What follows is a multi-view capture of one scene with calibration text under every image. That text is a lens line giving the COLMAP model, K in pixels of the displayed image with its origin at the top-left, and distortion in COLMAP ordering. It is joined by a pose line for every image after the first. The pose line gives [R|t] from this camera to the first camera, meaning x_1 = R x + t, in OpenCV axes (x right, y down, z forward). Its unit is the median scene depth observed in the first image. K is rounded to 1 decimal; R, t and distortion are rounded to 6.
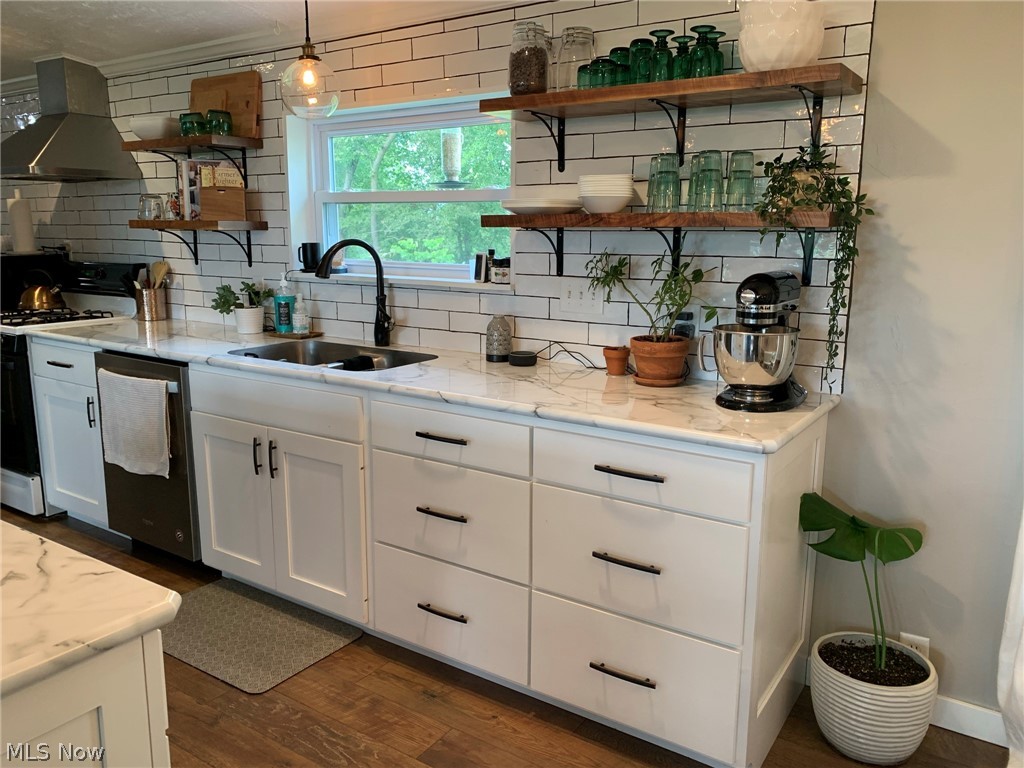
lens RADIAL K [[794.7, 0, 513.2], [0, 794.7, 371.4], [0, 0, 1]] dist [0.077263, -0.146756]
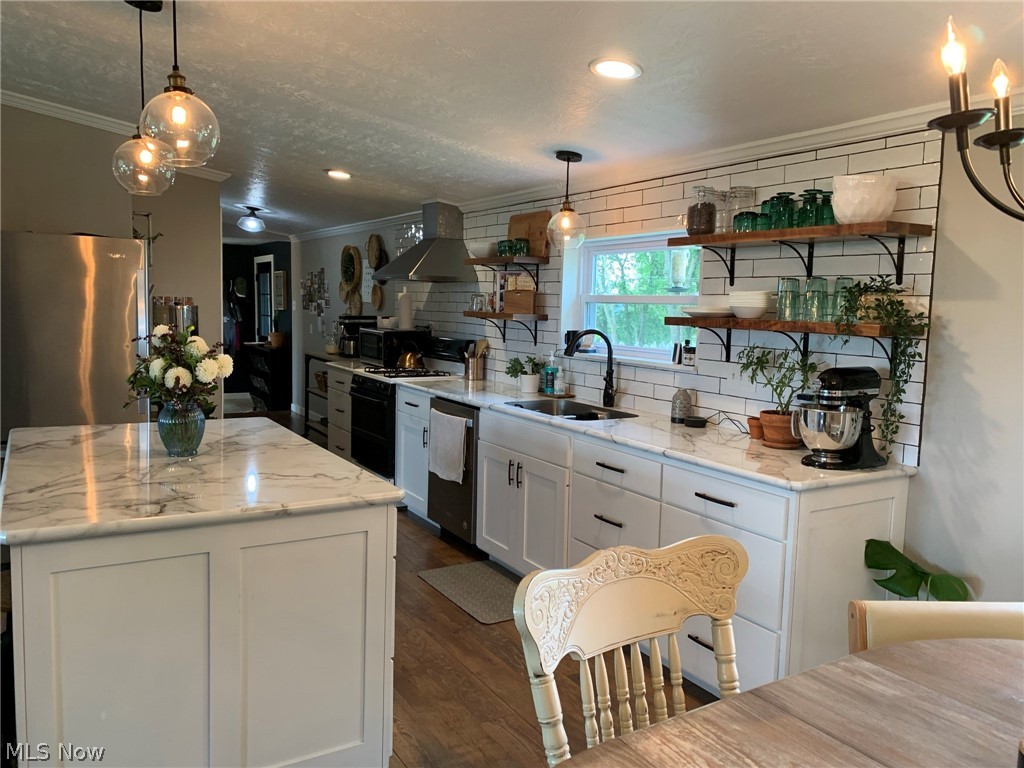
lens RADIAL K [[794.7, 0, 513.2], [0, 794.7, 371.4], [0, 0, 1]] dist [0.077263, -0.146756]
pose [[0.903793, 0.055508, -0.424355, 0.277580], [-0.096579, 0.992429, -0.075879, 0.028520], [0.416930, 0.109563, 0.902311, -0.322995]]
